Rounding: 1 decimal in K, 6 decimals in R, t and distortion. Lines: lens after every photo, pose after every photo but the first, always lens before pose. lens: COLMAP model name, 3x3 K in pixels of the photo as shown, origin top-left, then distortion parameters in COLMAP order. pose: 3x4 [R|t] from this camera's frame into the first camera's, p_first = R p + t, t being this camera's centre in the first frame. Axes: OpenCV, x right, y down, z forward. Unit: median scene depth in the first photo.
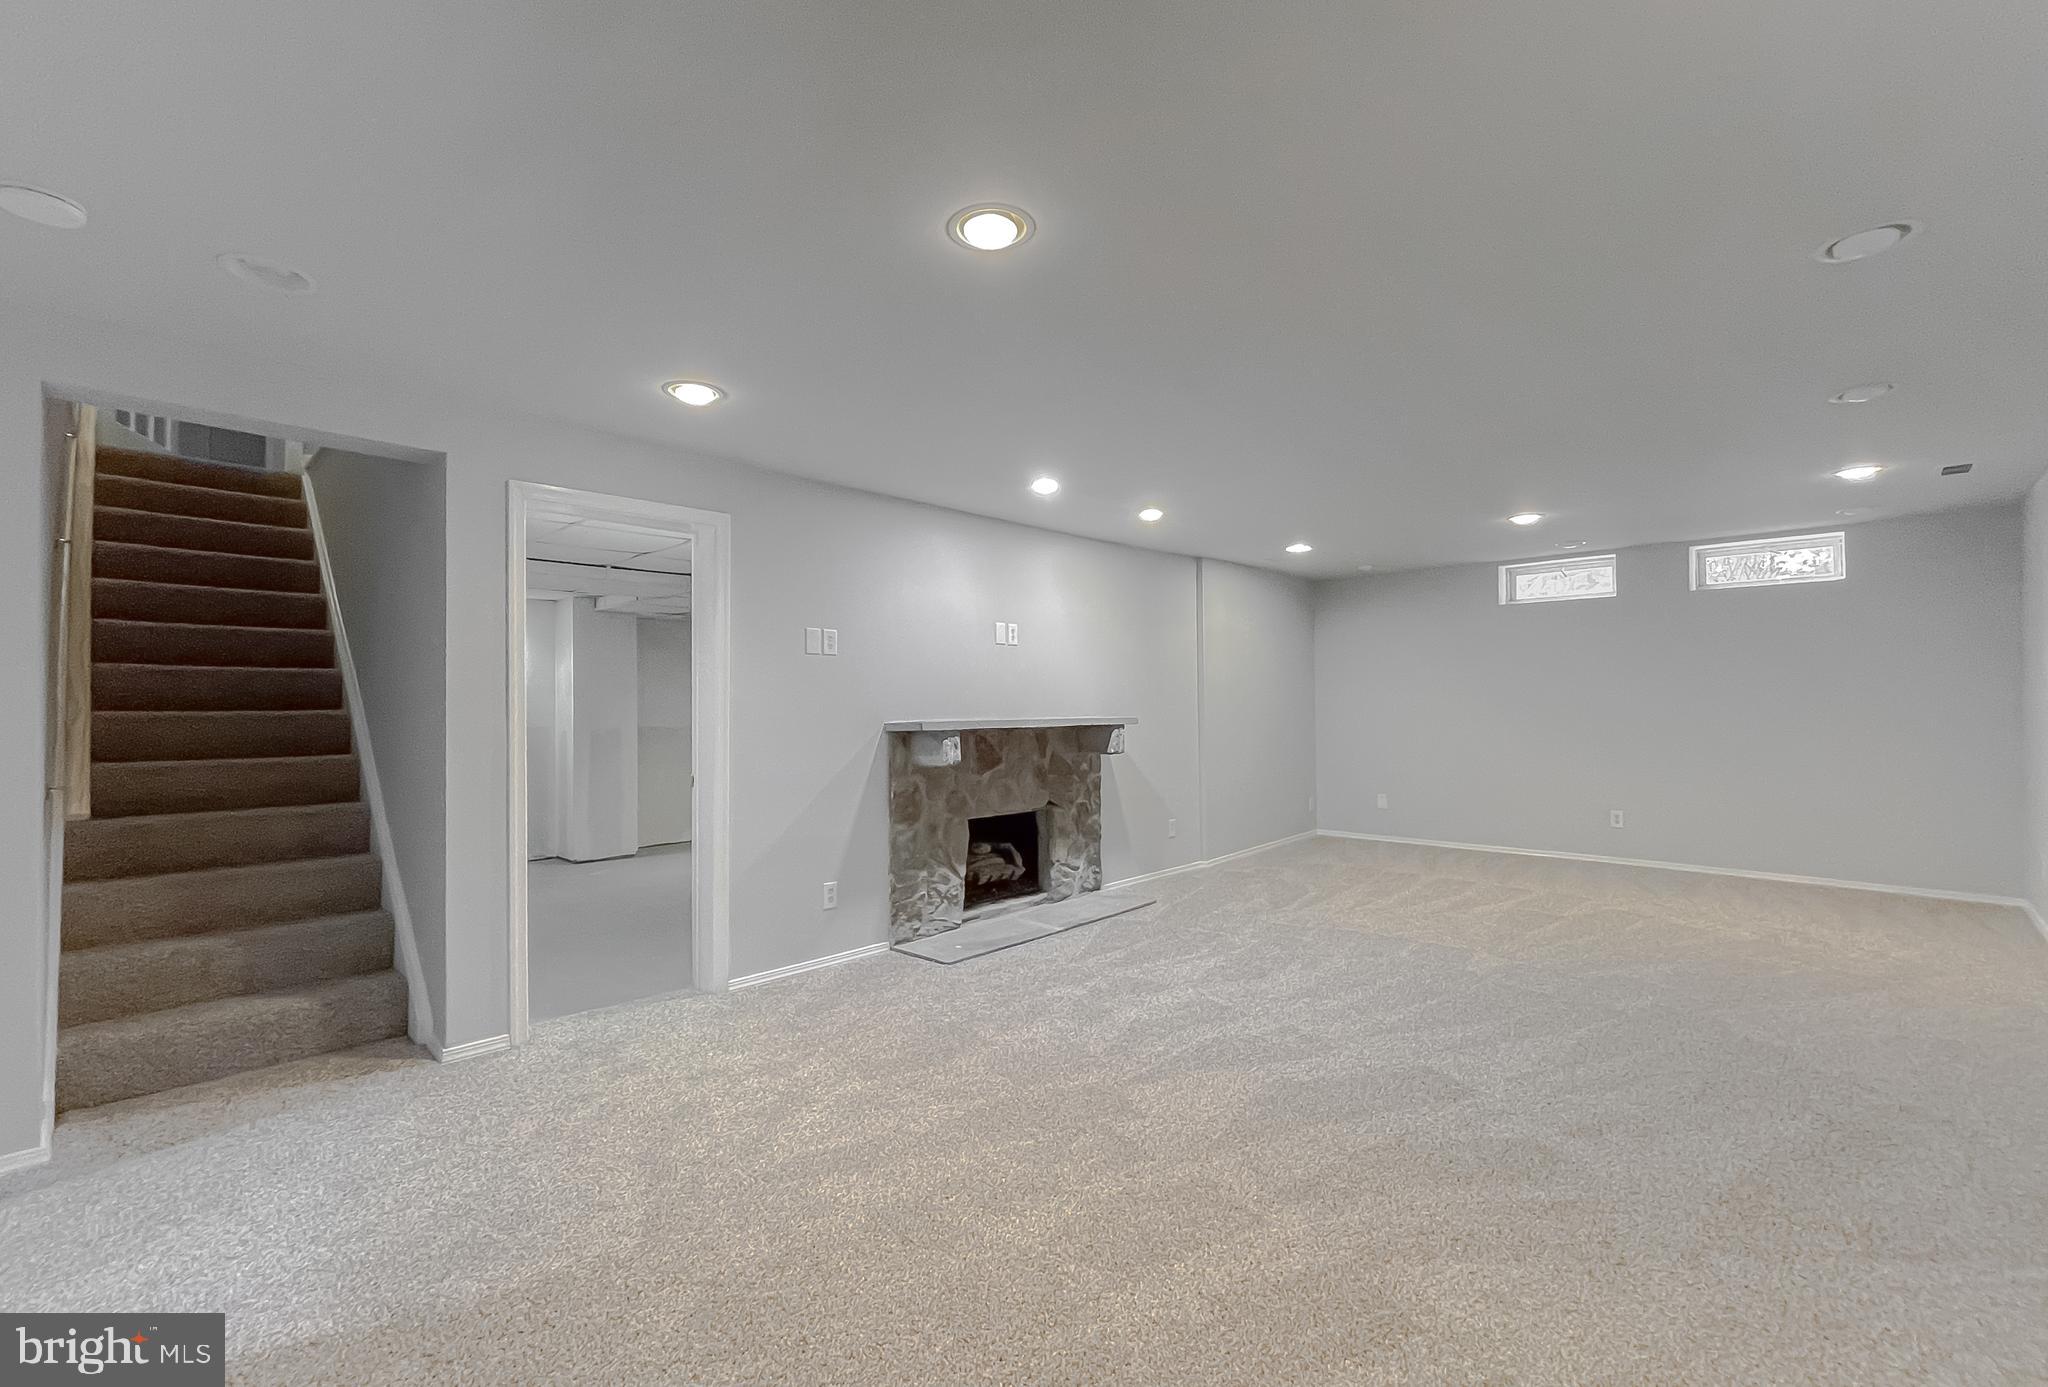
lens RADIAL K [[853.1, 0, 1001.0], [0, 853.1, 696.9], [0, 0, 1]] dist [0.000620, 0.000038]
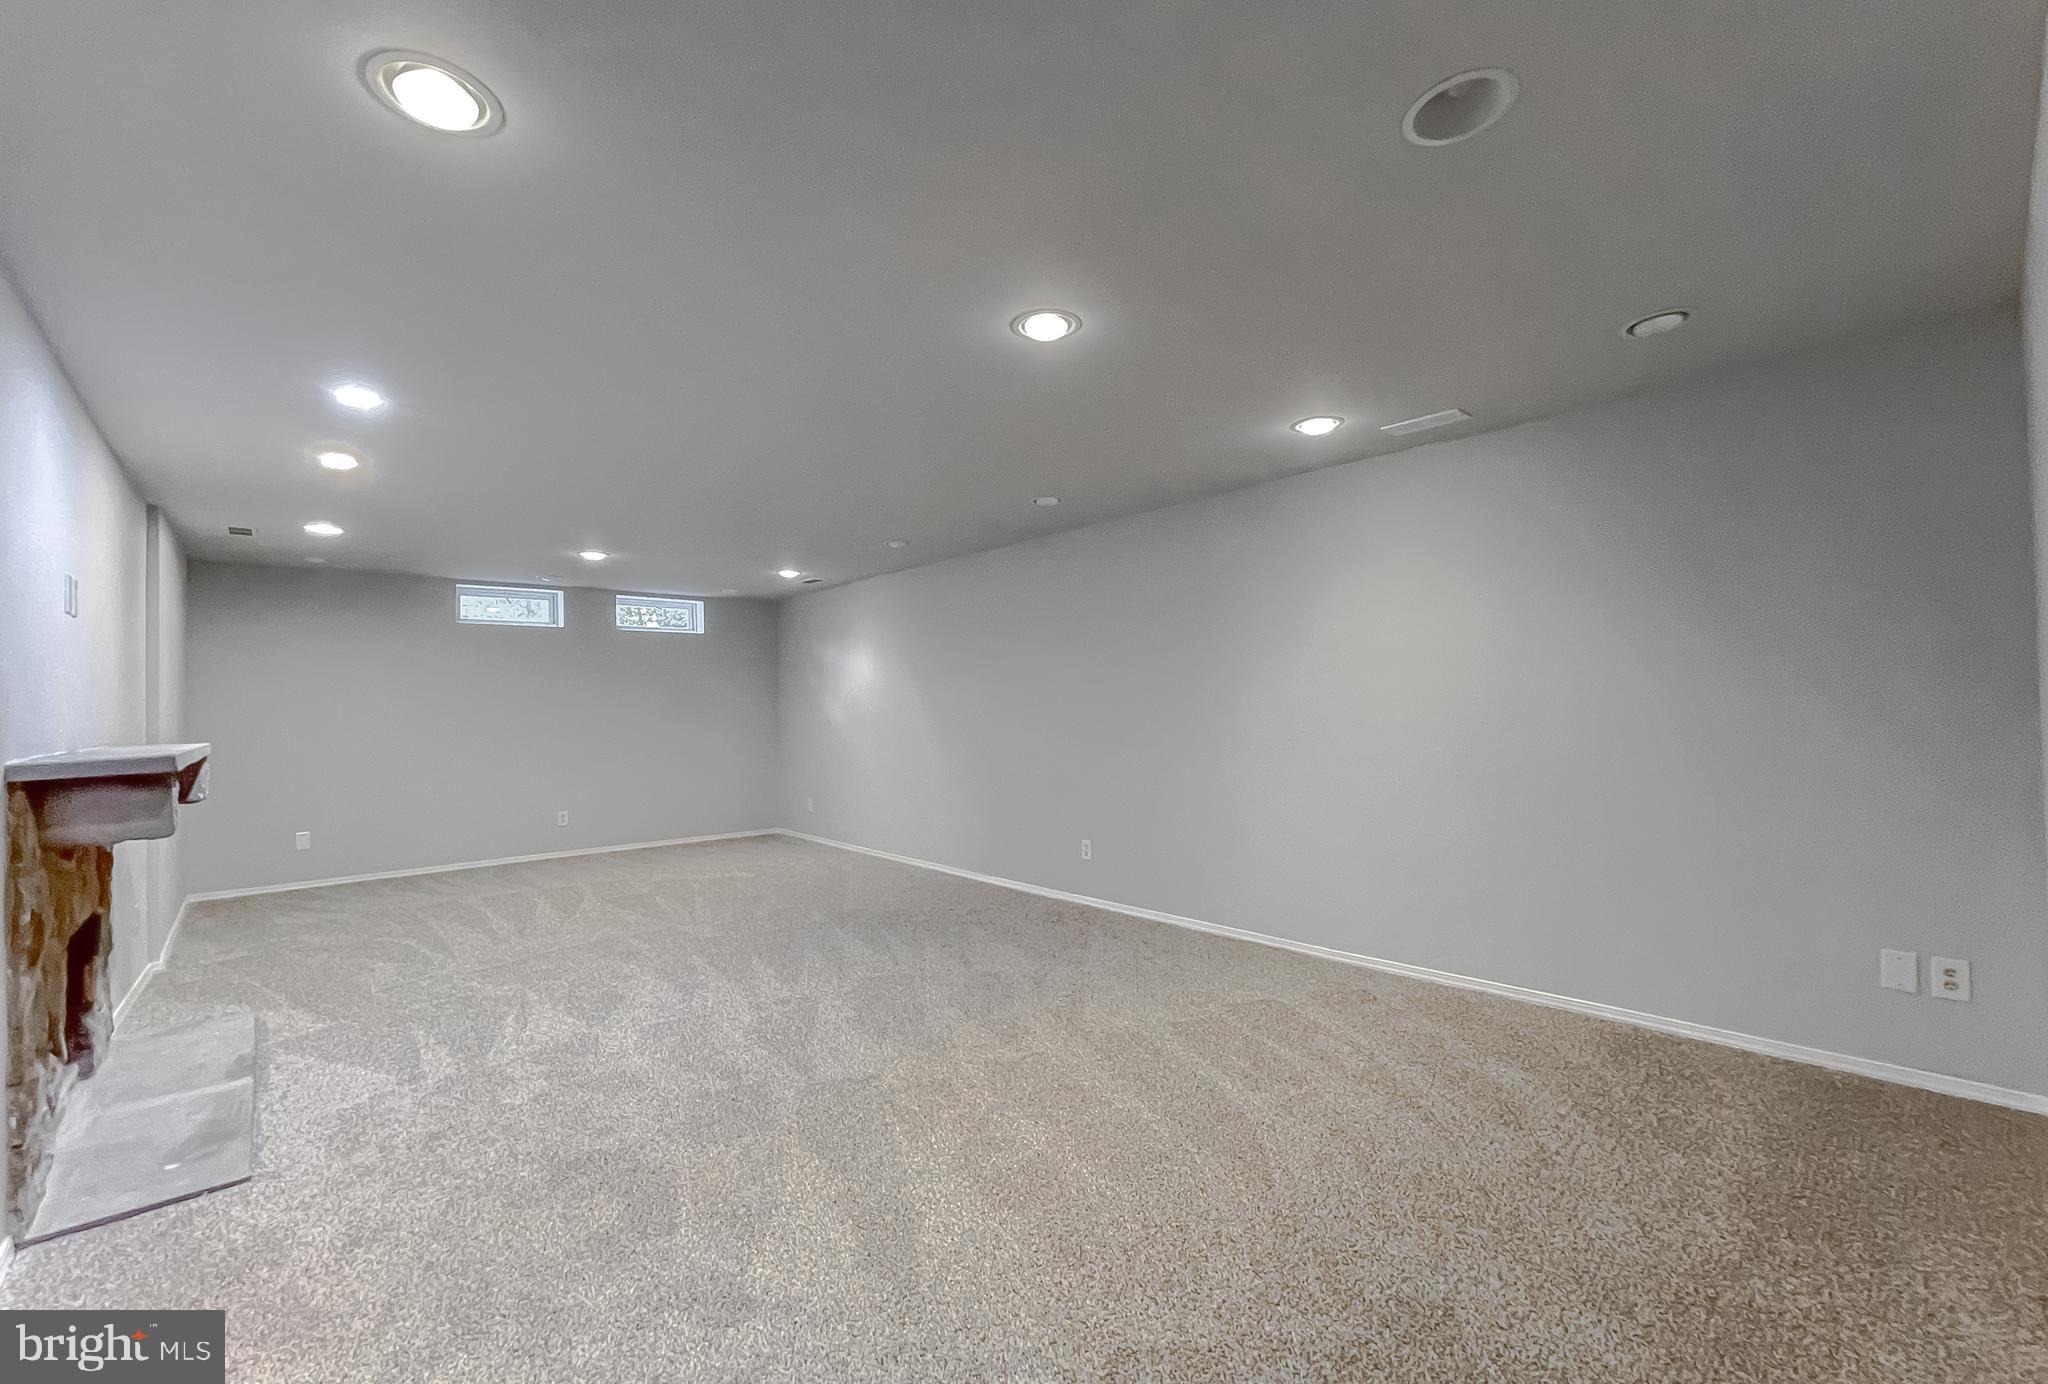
lens RADIAL K [[853.1, 0, 1001.0], [0, 853.1, 695.4], [0, 0, 1]] dist [0.000620, 0.000038]
pose [[0.094894, 0.020389, 0.995279, -0.604489], [0.007670, 0.999746, -0.021211, 0.007656], [-0.995458, 0.009647, 0.094714, 0.458280]]
